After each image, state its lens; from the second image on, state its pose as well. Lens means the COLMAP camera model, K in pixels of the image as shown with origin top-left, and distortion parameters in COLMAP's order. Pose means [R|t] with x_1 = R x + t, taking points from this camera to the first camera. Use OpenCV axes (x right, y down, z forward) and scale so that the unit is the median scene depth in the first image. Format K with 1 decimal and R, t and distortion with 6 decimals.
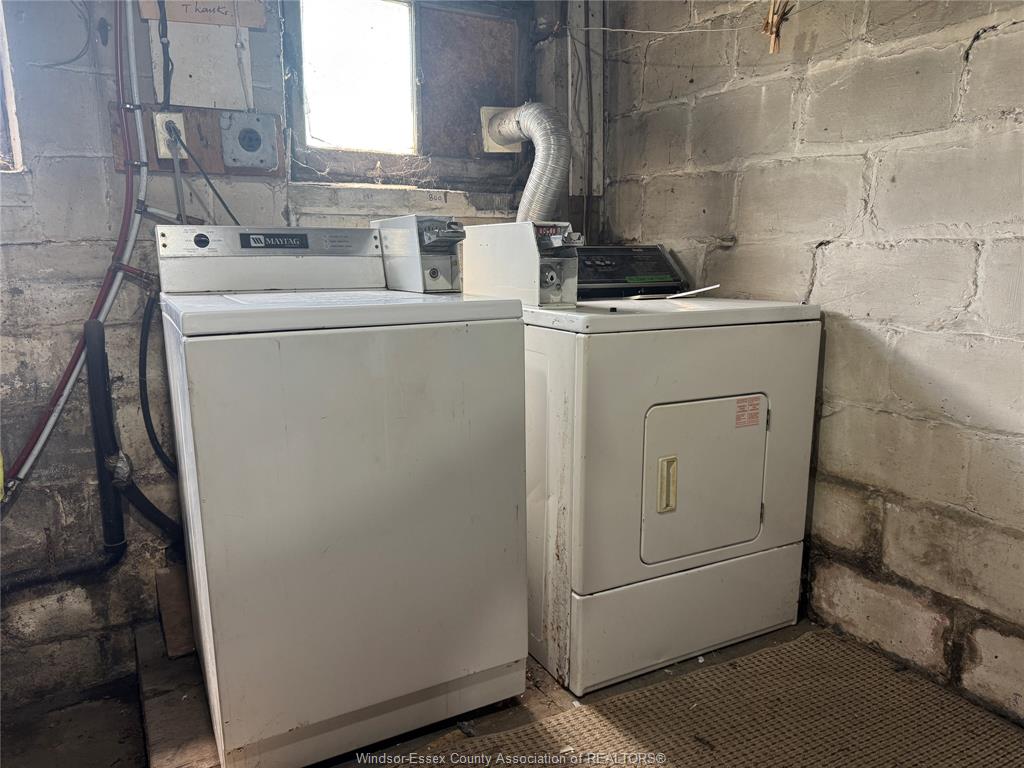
lens RADIAL K [[716.0, 0, 506.6], [0, 716.0, 388.5], [0, 0, 1]] dist [0.074574, -0.072351]
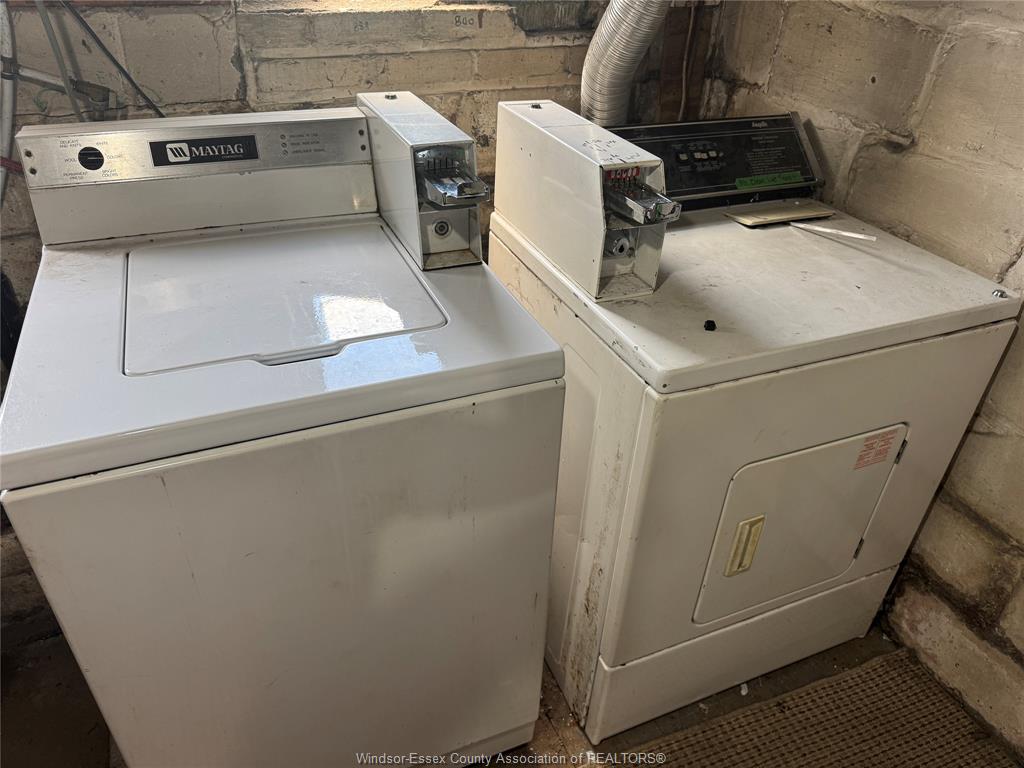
lens RADIAL K [[742.6, 0, 512.0], [0, 742.6, 384.0], [0, 0, 1]] dist [-0.024350, 0.034877]
pose [[0.995157, 0.085831, -0.047916, 0.006391], [-0.061112, 0.922001, 0.382334, -0.261189], [0.076995, -0.377554, 0.922781, 0.297179]]
